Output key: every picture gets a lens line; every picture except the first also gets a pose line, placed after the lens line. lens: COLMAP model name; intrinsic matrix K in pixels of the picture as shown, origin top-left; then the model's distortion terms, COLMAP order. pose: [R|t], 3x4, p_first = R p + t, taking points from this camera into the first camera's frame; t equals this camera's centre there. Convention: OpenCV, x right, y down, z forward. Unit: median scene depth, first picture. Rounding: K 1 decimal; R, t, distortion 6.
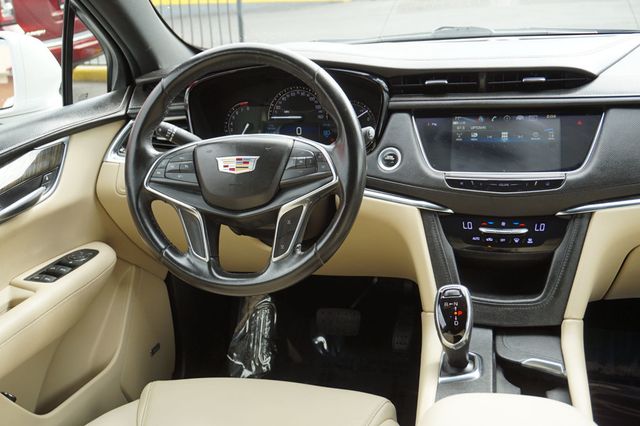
lens RADIAL K [[712.3, 0, 315.3], [0, 712.3, 215.2], [0, 0, 1]] dist [0.001442, 0.000000]
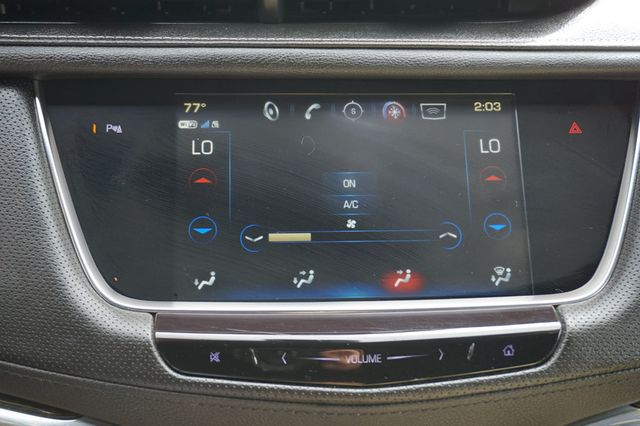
lens RADIAL K [[853.0, 0, 318.4], [0, 853.0, 214.6], [0, 0, 1]] dist [0.021258, 0.000000]
pose [[0.945180, -0.041255, 0.323933, 0.135710], [0.023207, 0.997966, 0.059381, -0.115061], [-0.325724, -0.048608, 0.944215, 0.663889]]
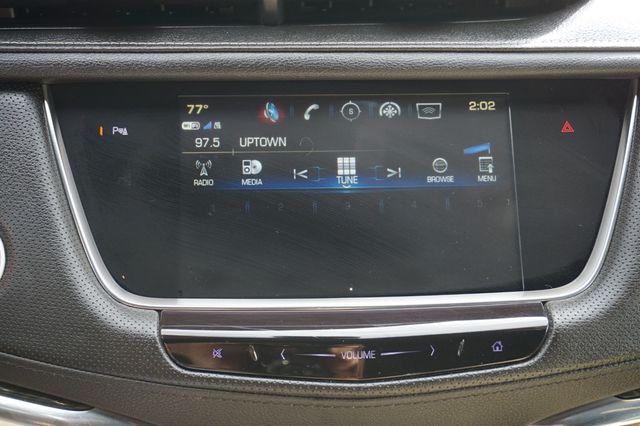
lens RADIAL K [[853.0, 0, 316.7], [0, 853.0, 214.2], [0, 0, 1]] dist [0.021258, 0.000000]
pose [[0.951545, -0.060260, 0.301548, 0.139372], [0.027514, 0.993363, 0.111686, -0.135045], [-0.306277, -0.097977, 0.946887, 0.649500]]
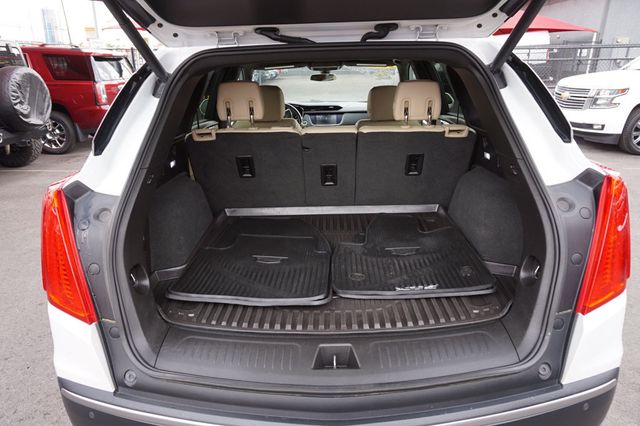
lens RADIAL K [[438.7, 0, 316.7], [0, 438.7, 211.5], [0, 0, 1]] dist [-0.032604, 0.027333]
pose [[0.974599, -0.030488, 0.221873, -0.546045], [0.041047, 0.998226, -0.043136, 0.717229], [-0.220164, 0.051148, 0.974121, -2.111814]]
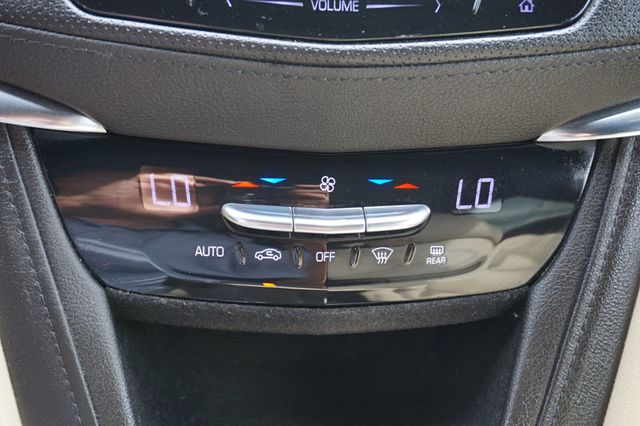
lens RADIAL K [[853.0, 0, 314.9], [0, 853.0, 217.3], [0, 0, 1]] dist [0.021258, 0.000000]
pose [[0.939991, -0.070313, 0.333876, 0.163622], [-0.012773, 0.970598, 0.240366, -0.040975], [-0.340960, -0.230206, 0.911455, 0.727415]]
